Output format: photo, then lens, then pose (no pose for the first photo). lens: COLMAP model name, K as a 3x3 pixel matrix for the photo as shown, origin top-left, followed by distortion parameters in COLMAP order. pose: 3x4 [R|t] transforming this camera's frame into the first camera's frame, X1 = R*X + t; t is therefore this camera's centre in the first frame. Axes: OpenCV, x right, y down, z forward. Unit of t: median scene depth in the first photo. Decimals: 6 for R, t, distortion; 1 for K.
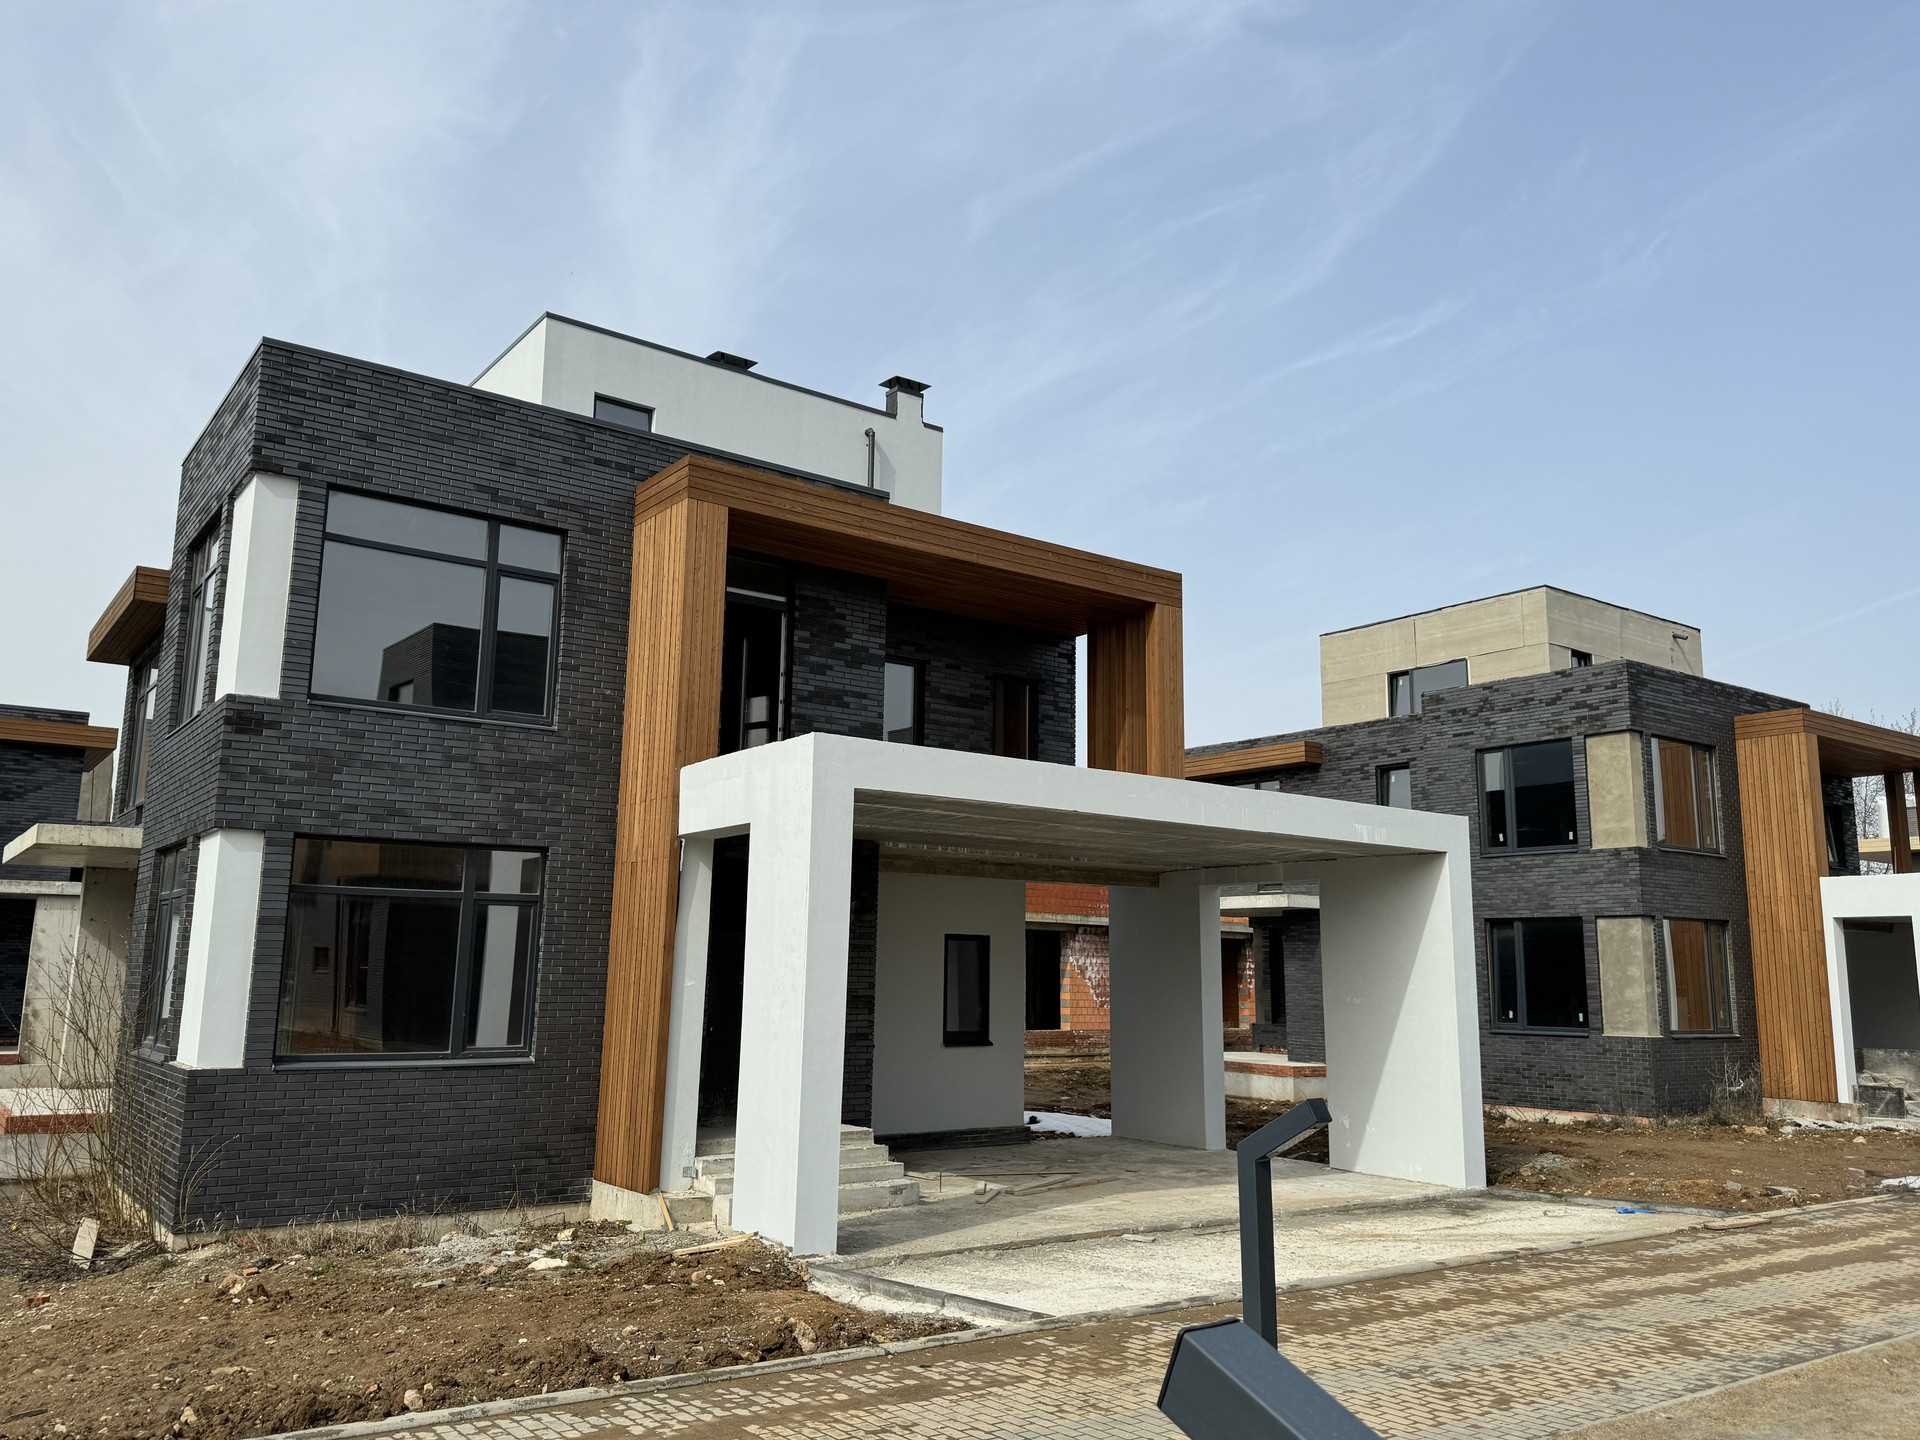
lens RADIAL K [[1461.2, 0, 960.4], [0, 1461.2, 722.1], [0, 0, 1]] dist [0.069197, -0.005950]
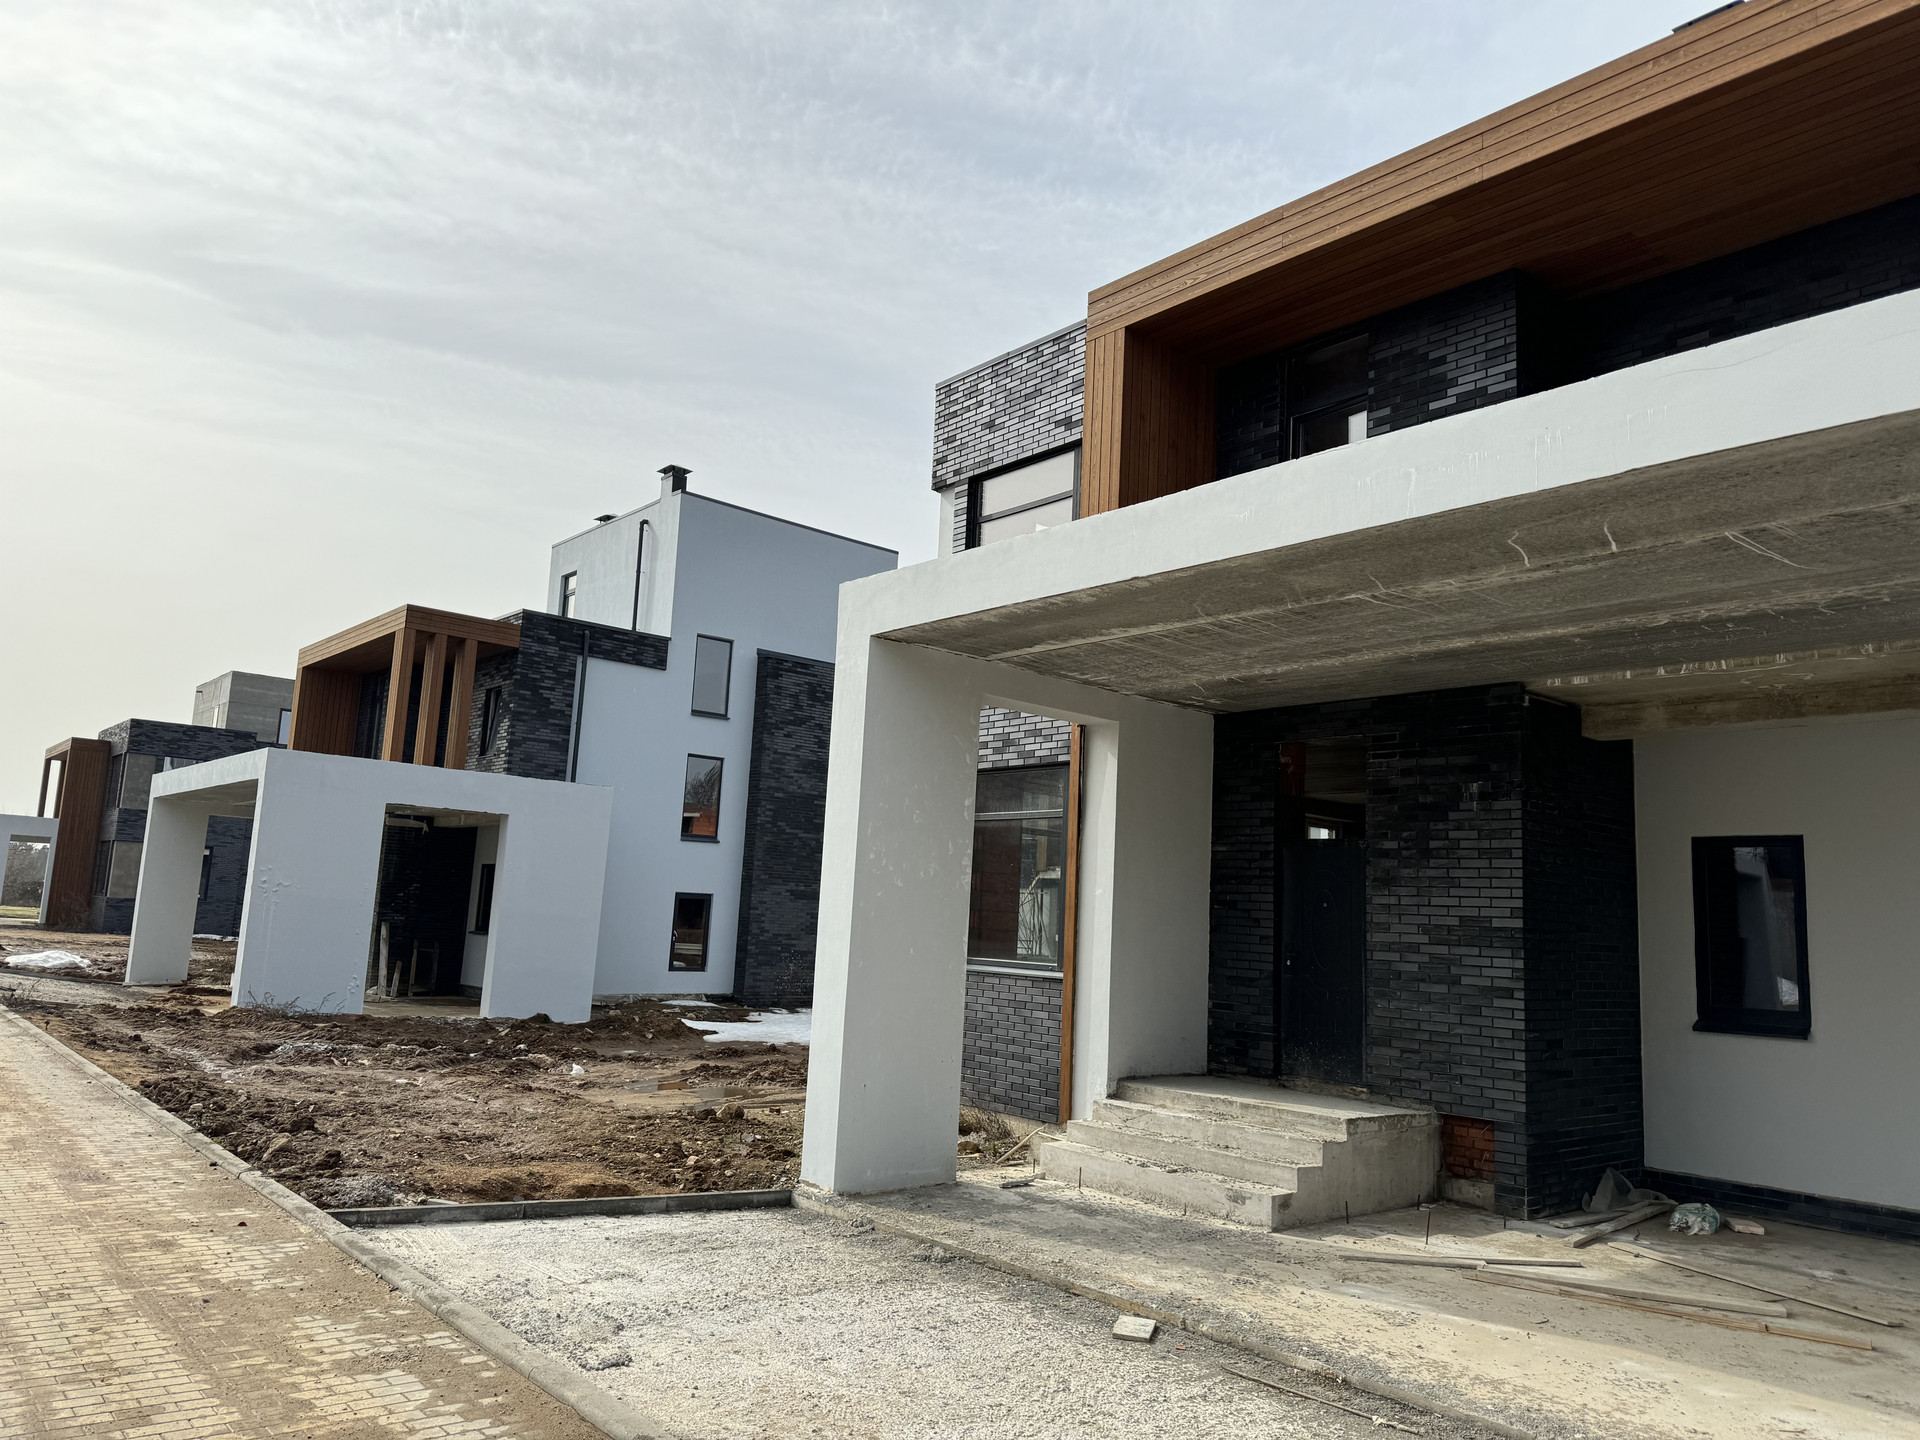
lens RADIAL K [[1365.4, 0, 957.5], [0, 1365.4, 721.1], [0, 0, 1]] dist [-0.004701, -0.004796]
pose [[0.042240, -0.162066, -0.985875, 0.604985], [0.115991, 0.980879, -0.156275, 0.195582], [0.992352, -0.107752, 0.060231, 0.888983]]
